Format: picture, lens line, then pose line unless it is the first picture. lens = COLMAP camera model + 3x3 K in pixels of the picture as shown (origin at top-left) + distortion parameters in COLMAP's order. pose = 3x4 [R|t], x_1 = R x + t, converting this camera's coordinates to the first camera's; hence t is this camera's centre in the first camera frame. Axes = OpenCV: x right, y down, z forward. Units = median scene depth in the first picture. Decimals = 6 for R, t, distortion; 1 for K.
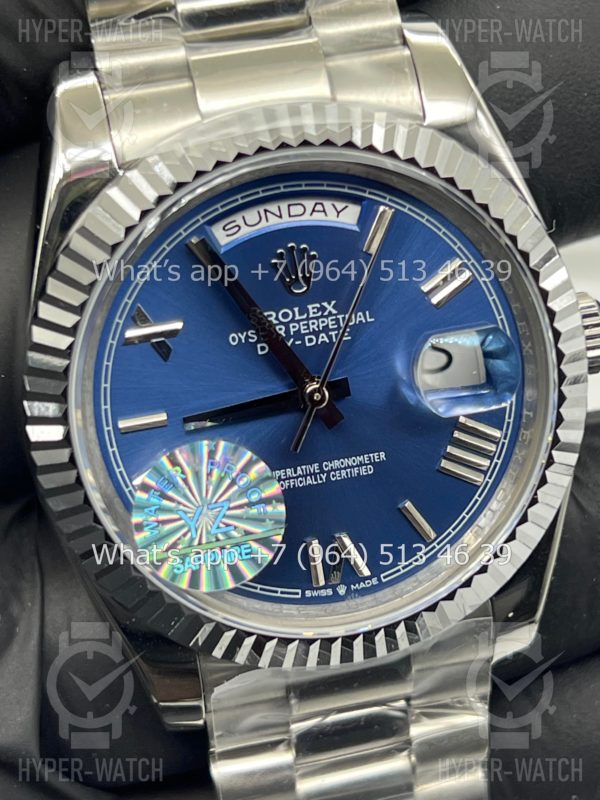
lens RADIAL K [[1800.7, 0, 286.8], [0, 1800.7, 399.3], [0, 0, 1]] dist [0.061014, 0.197906]
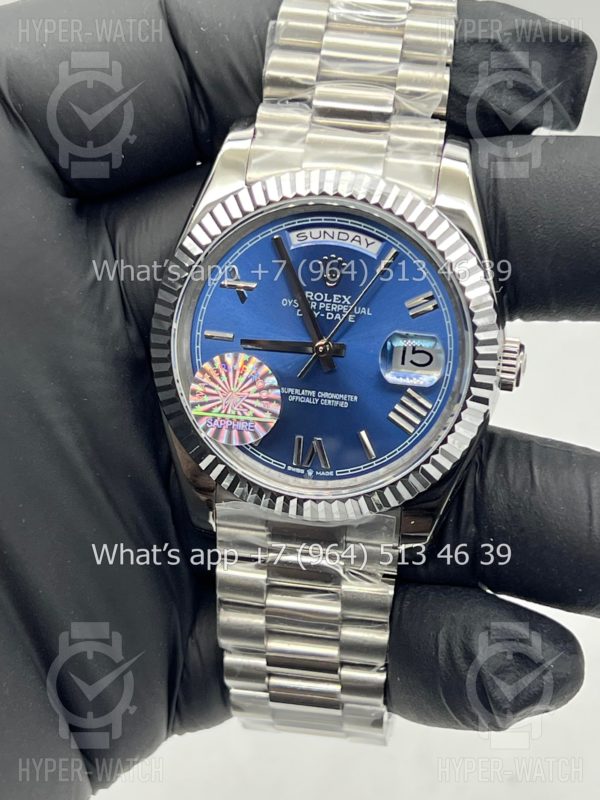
lens RADIAL K [[1958.0, 0, 300.9], [0, 1958.0, 444.4], [0, 0, 1]] dist [-0.032494, -0.499192]
pose [[0.925443, 0.281015, -0.254136, 0.471028], [-0.285835, 0.958099, 0.018560, 0.053050], [0.248703, 0.055464, 0.966990, -0.707549]]
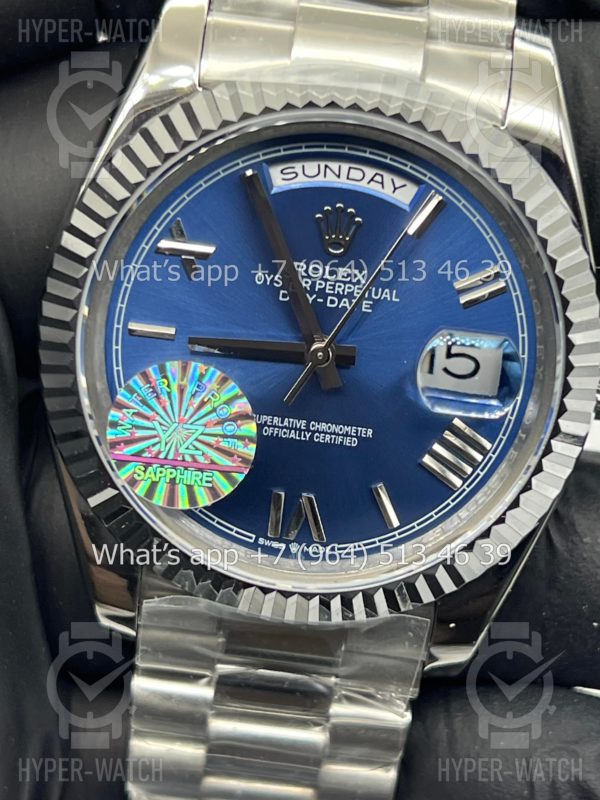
lens RADIAL K [[1800.7, 0, 286.8], [0, 1800.7, 399.3], [0, 0, 1]] dist [0.061014, 0.197906]
pose [[0.947969, 0.292104, -0.126610, 0.133906], [-0.293419, 0.955946, 0.008555, 0.018784], [0.123532, 0.029040, 0.991916, -0.008957]]
